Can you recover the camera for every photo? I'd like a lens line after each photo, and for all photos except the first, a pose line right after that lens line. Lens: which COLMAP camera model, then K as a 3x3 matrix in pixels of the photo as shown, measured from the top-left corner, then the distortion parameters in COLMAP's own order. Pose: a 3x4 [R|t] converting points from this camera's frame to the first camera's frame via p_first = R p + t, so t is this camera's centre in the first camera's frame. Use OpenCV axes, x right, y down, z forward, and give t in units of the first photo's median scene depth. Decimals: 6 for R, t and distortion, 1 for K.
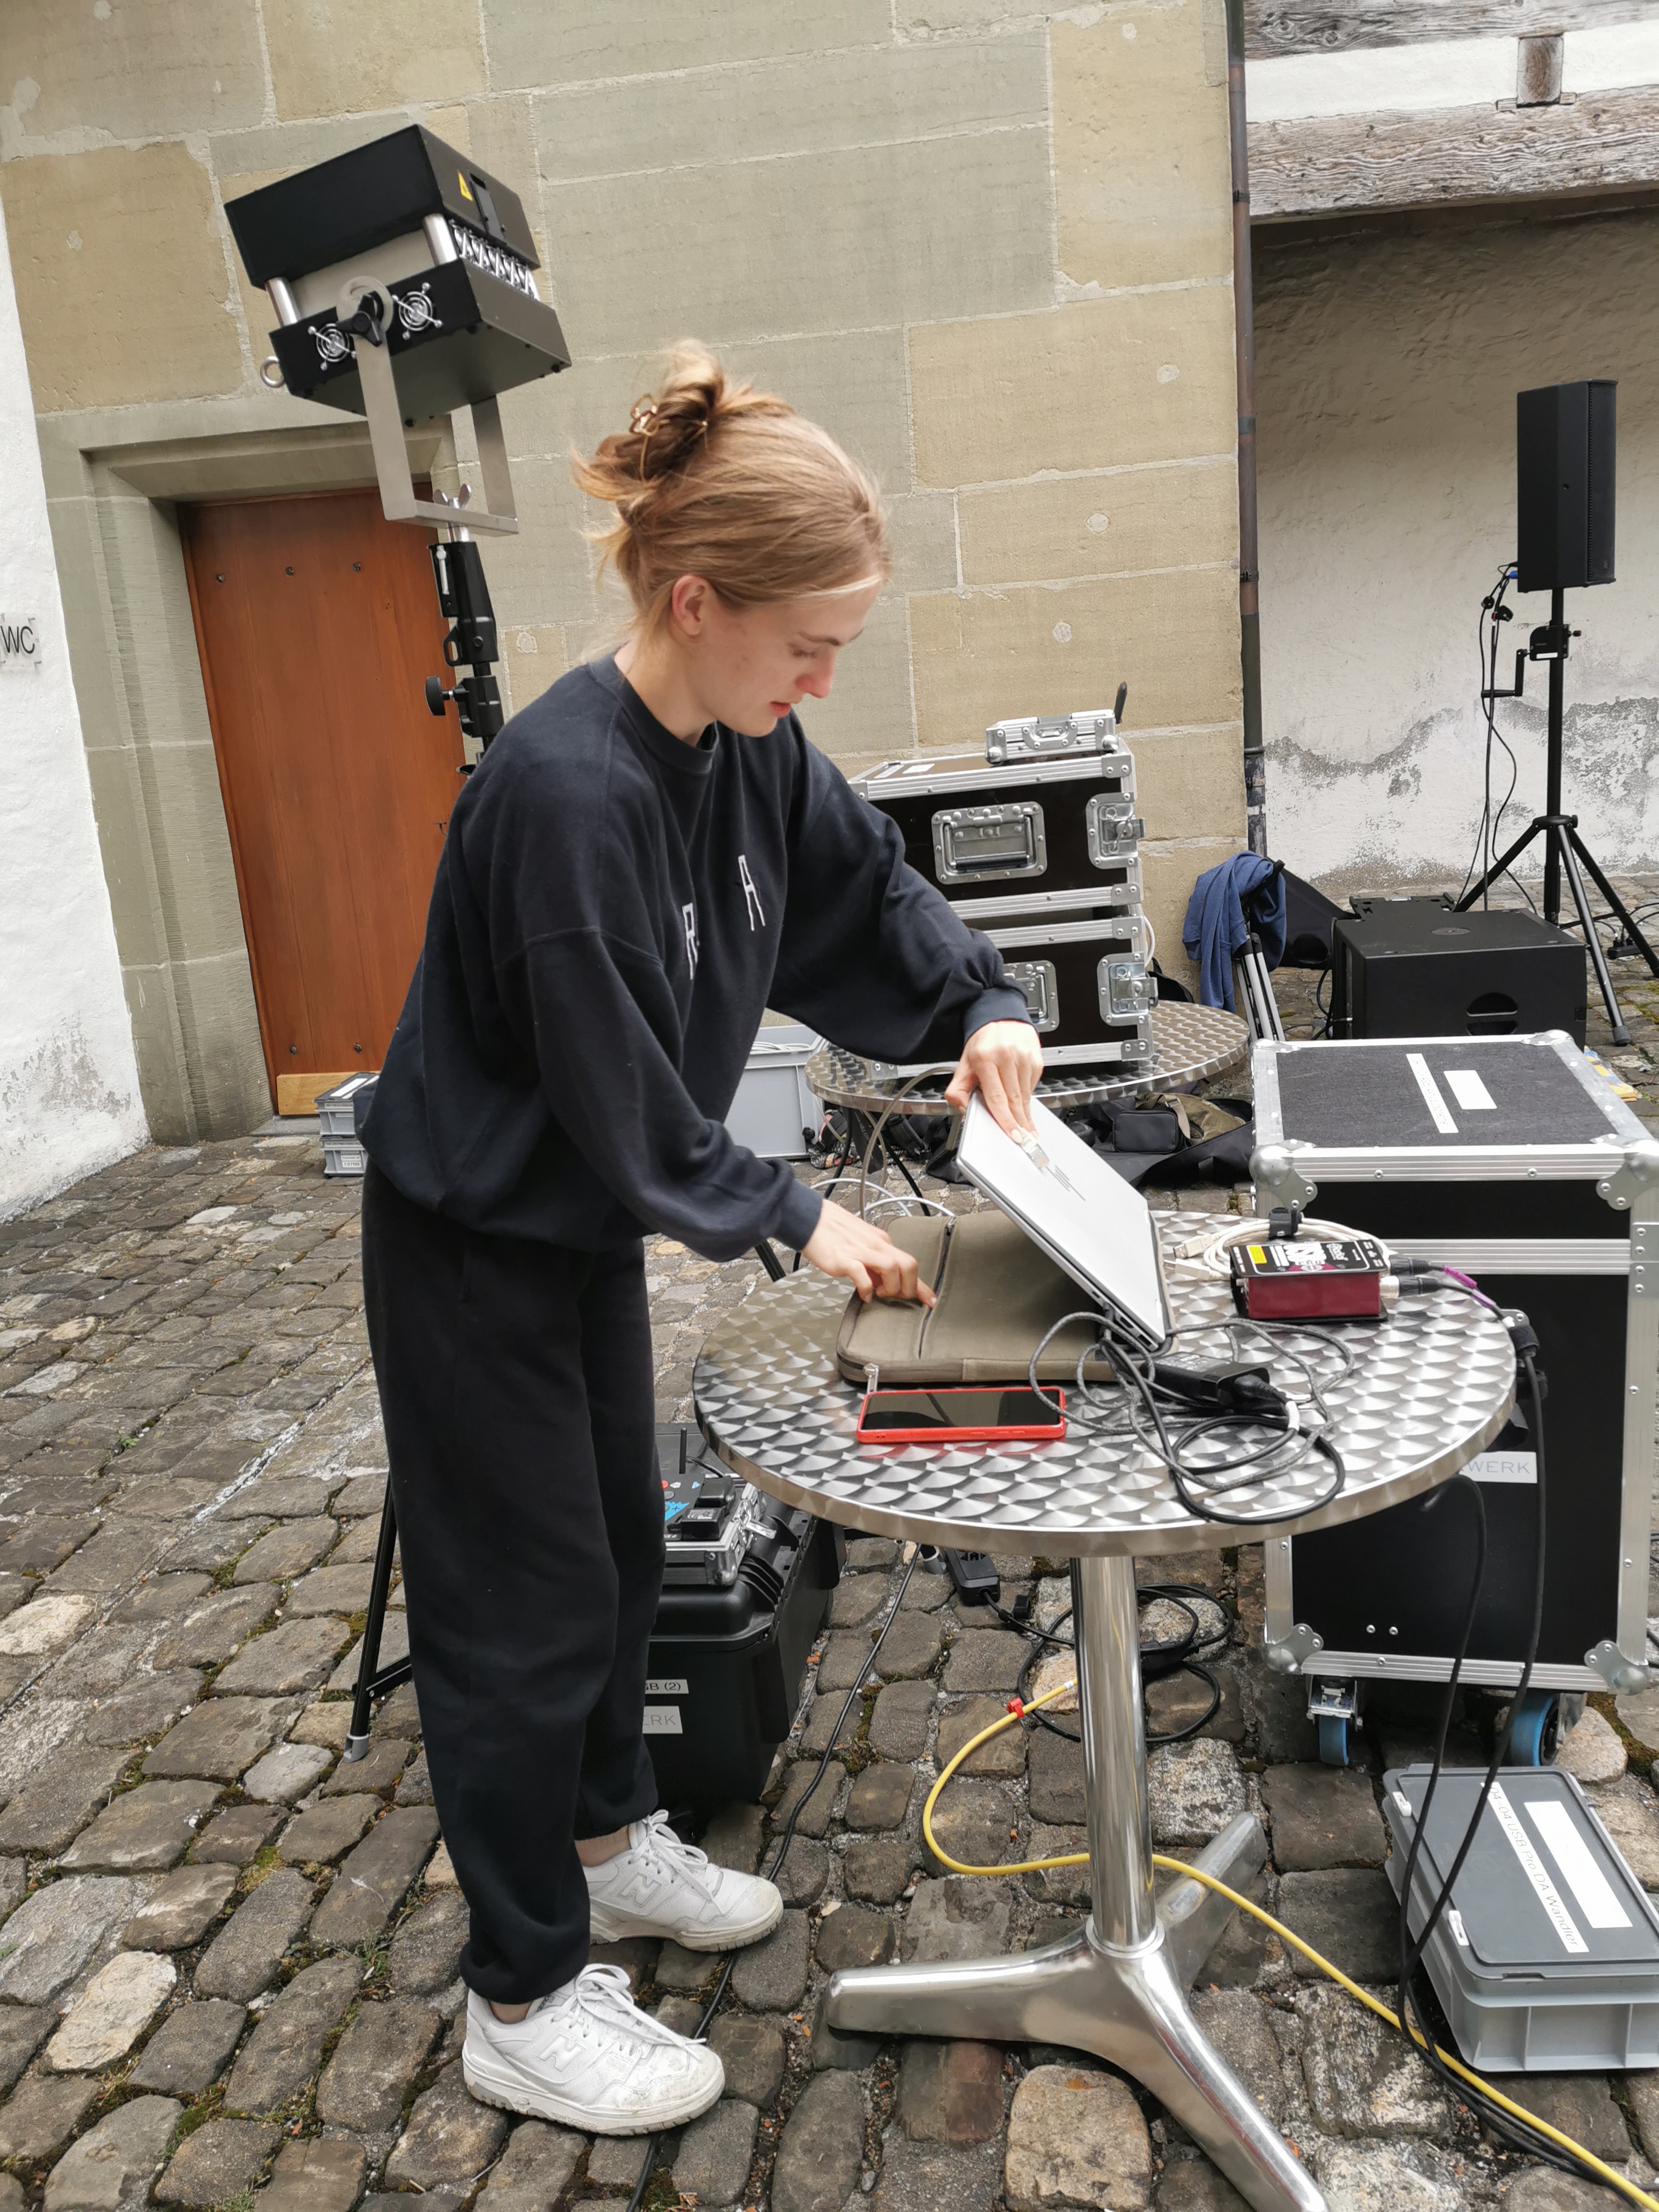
lens RADIAL K [[1692.7, 0, 851.0], [0, 1692.7, 1107.0], [0, 0, 1]] dist [0.095970, -0.138140]
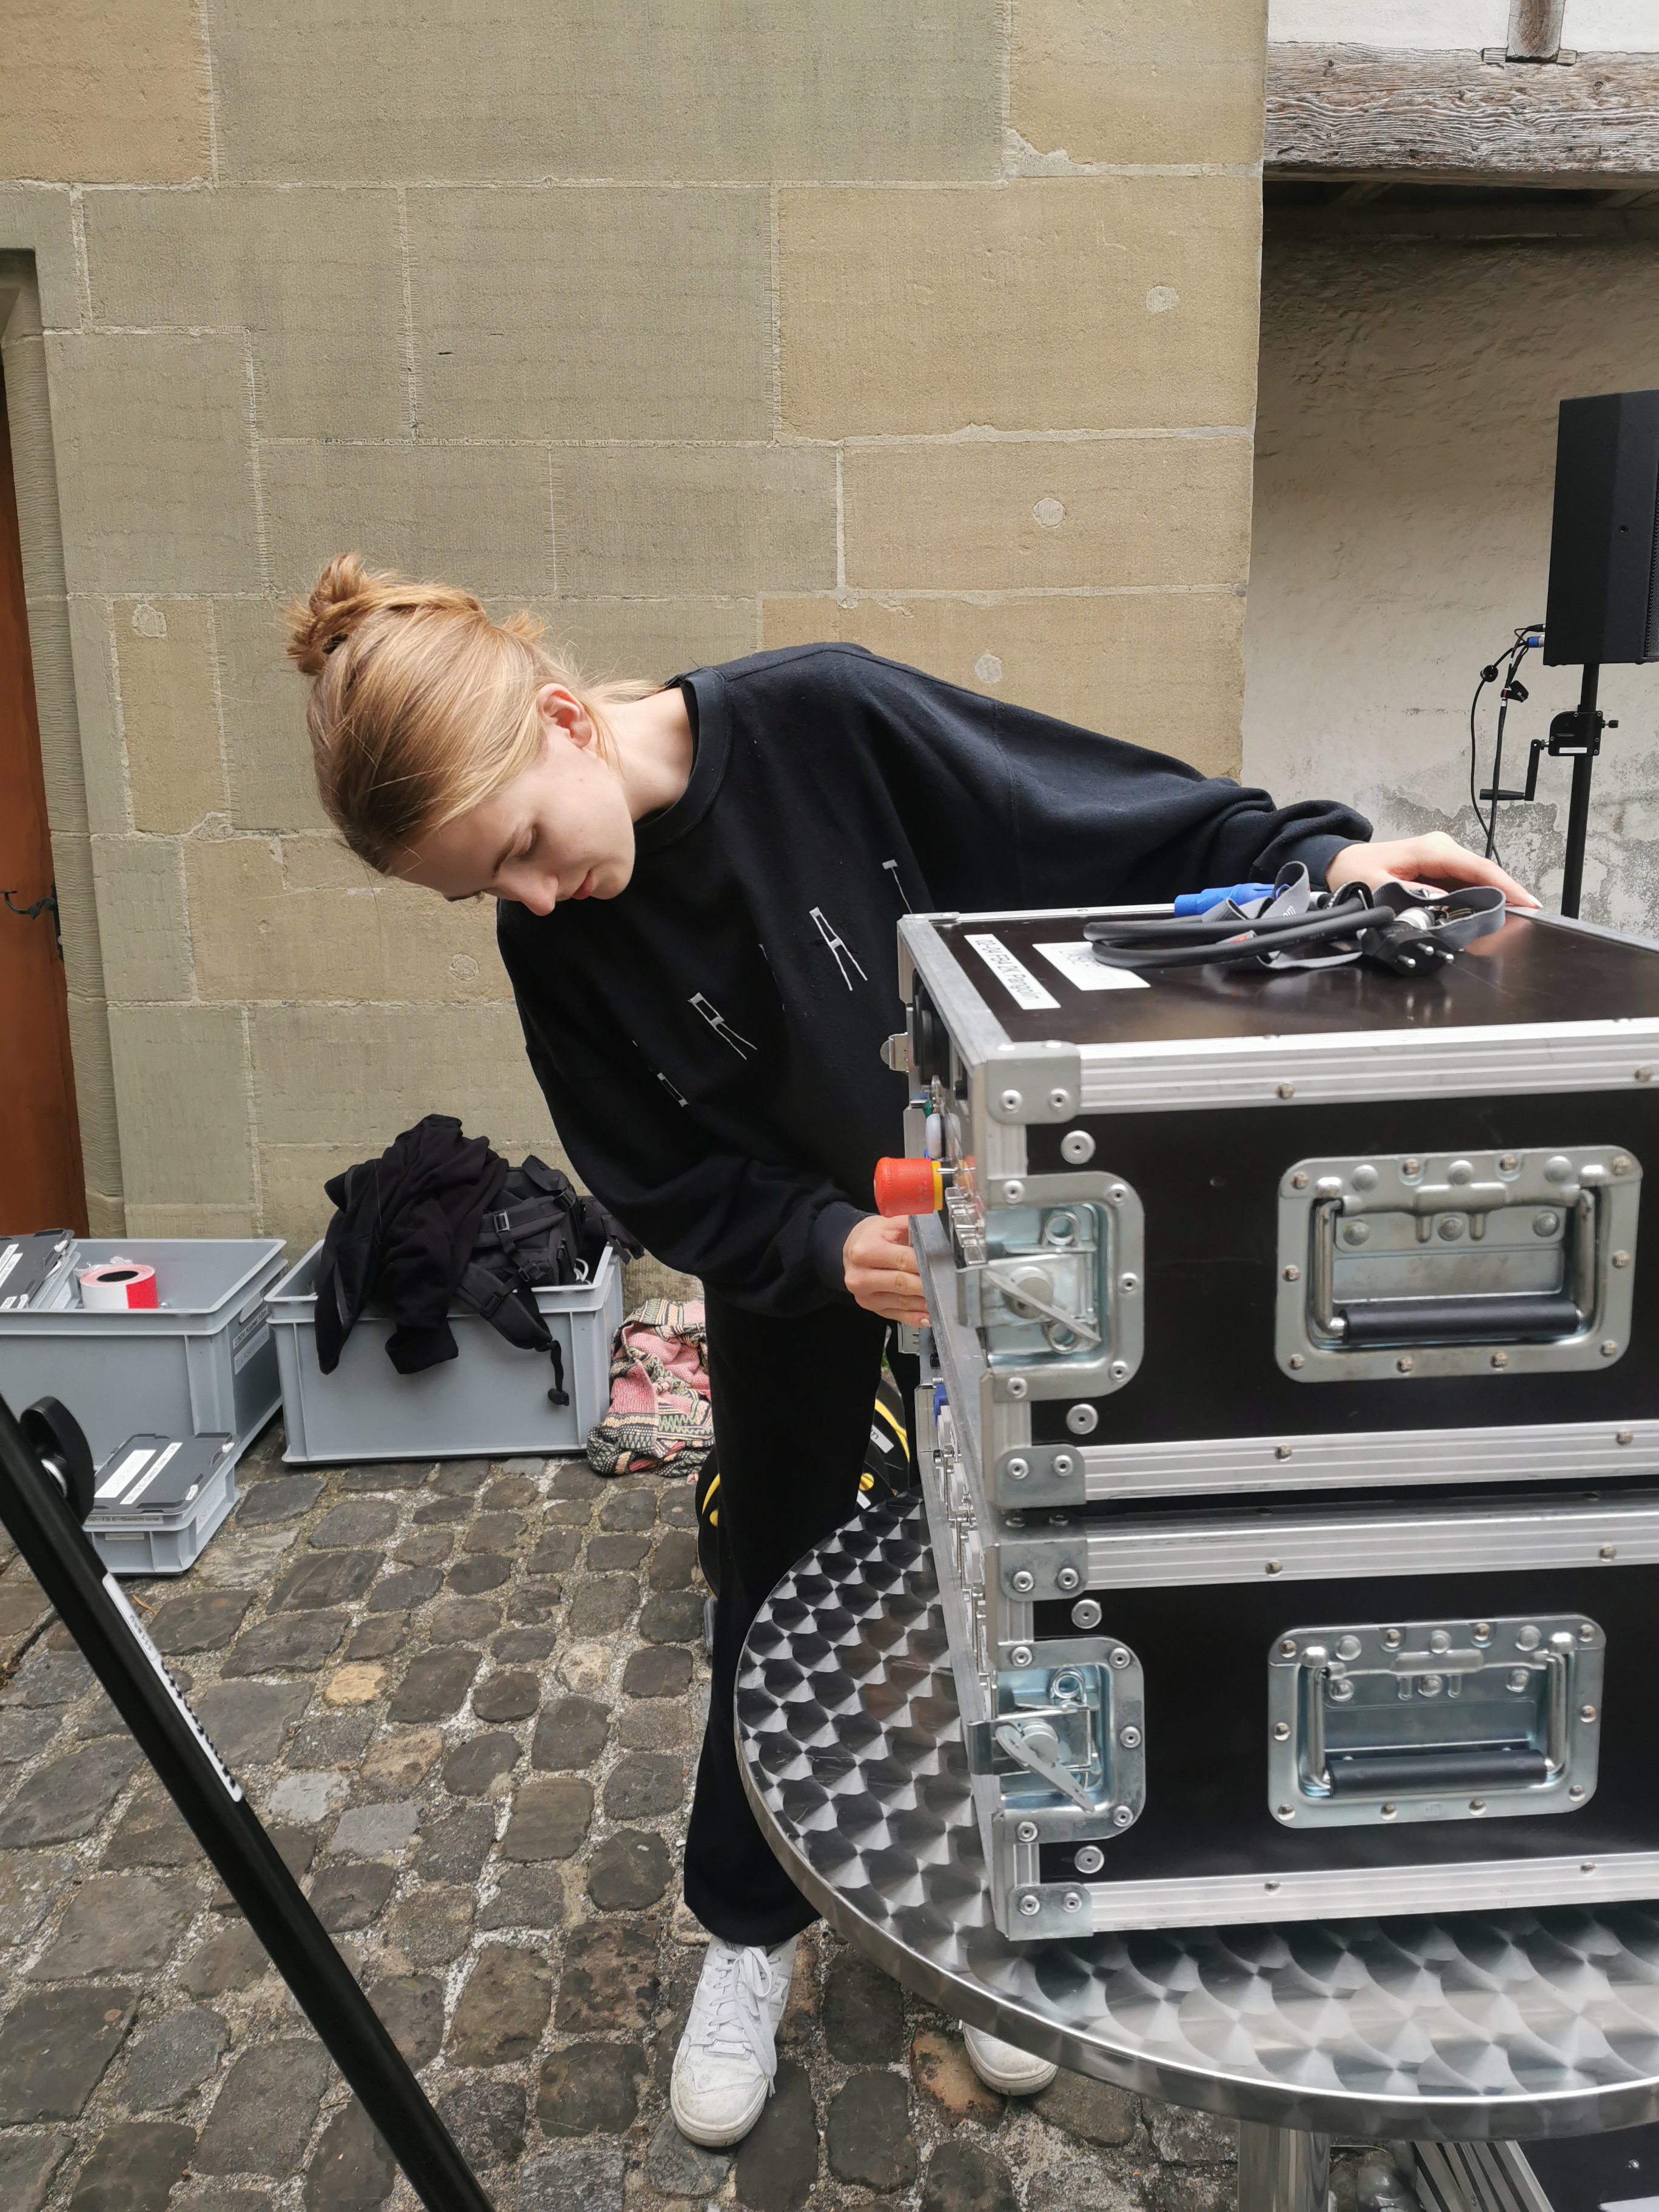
lens RADIAL K [[1700.0, 0, 842.2], [0, 1700.0, 1115.0], [0, 0, 1]] dist [0.068777, -0.105889]
pose [[0.985617, 0.028953, 0.166496, -0.035661], [-0.025182, 0.999377, -0.024717, -0.075432], [-0.167108, 0.020168, 0.985732, 0.311475]]
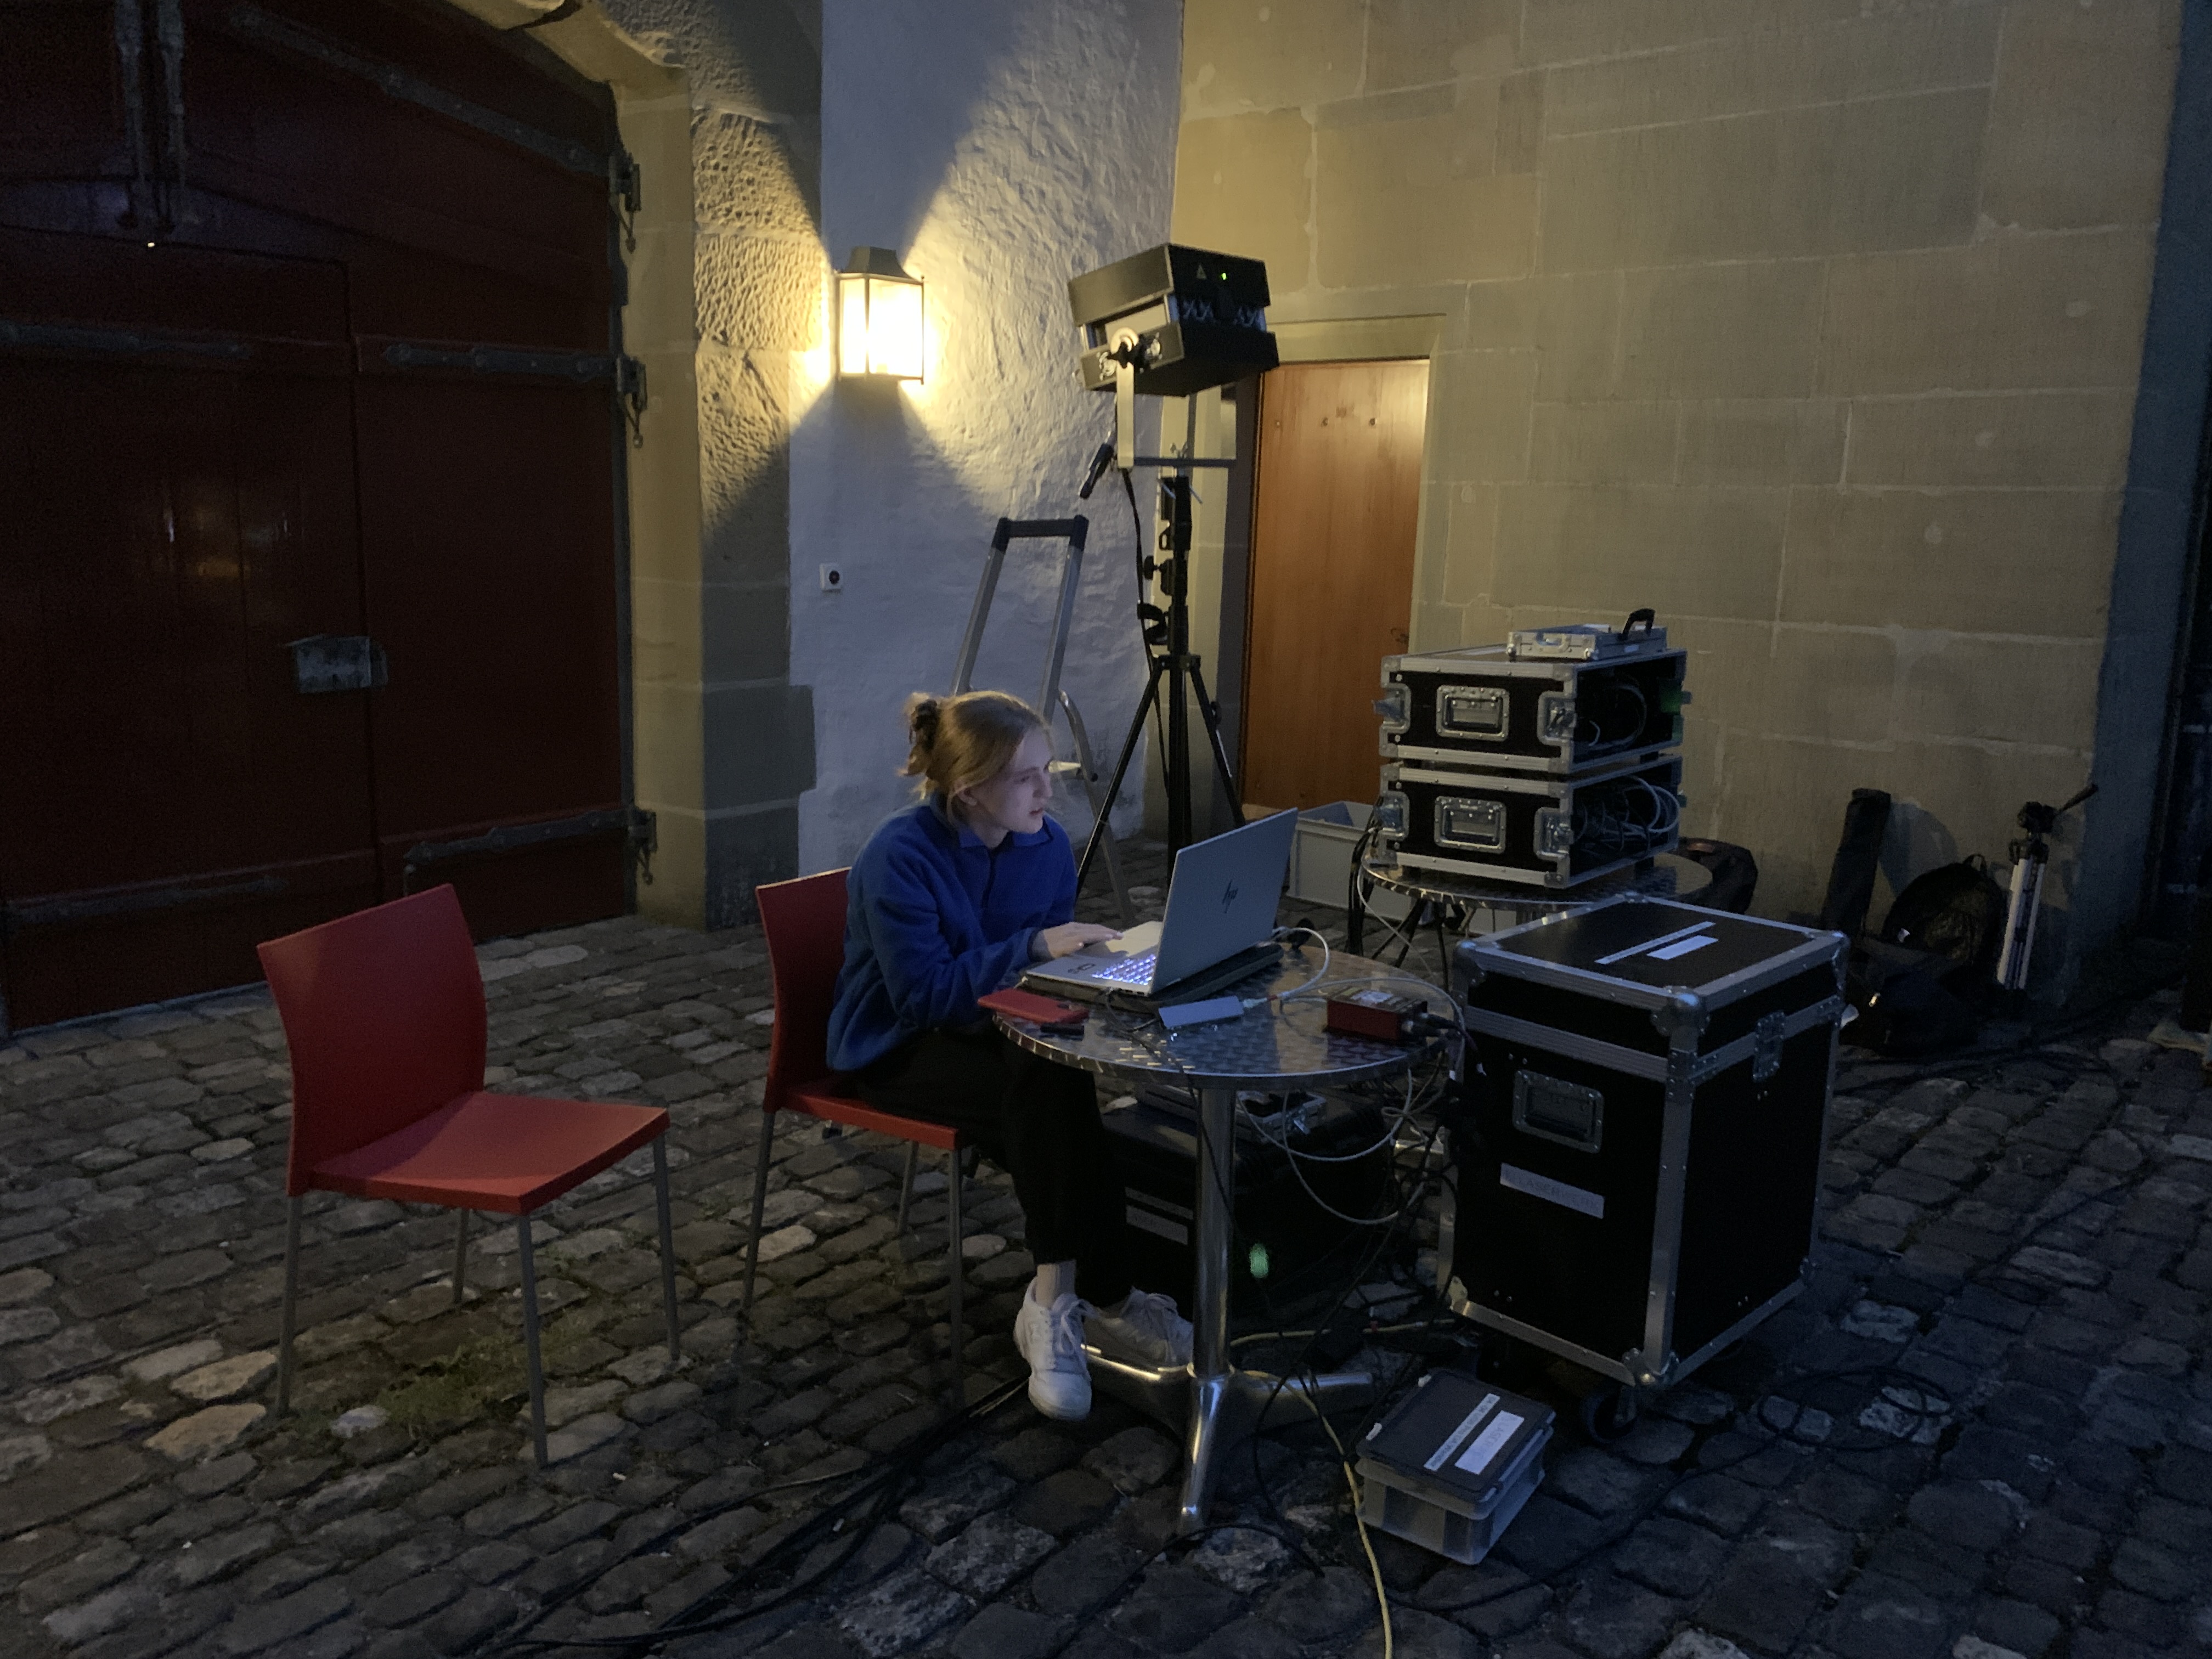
lens RADIAL K [[1688.3, 0, 1106.0], [0, 1688.3, 829.5], [0, 0, 1]] dist [0.102008, -0.154111]
pose [[0.834725, 0.198769, -0.513541, 0.249915], [-0.213469, 0.976459, 0.030965, -0.017560], [0.507607, 0.083778, 0.857506, -0.153428]]
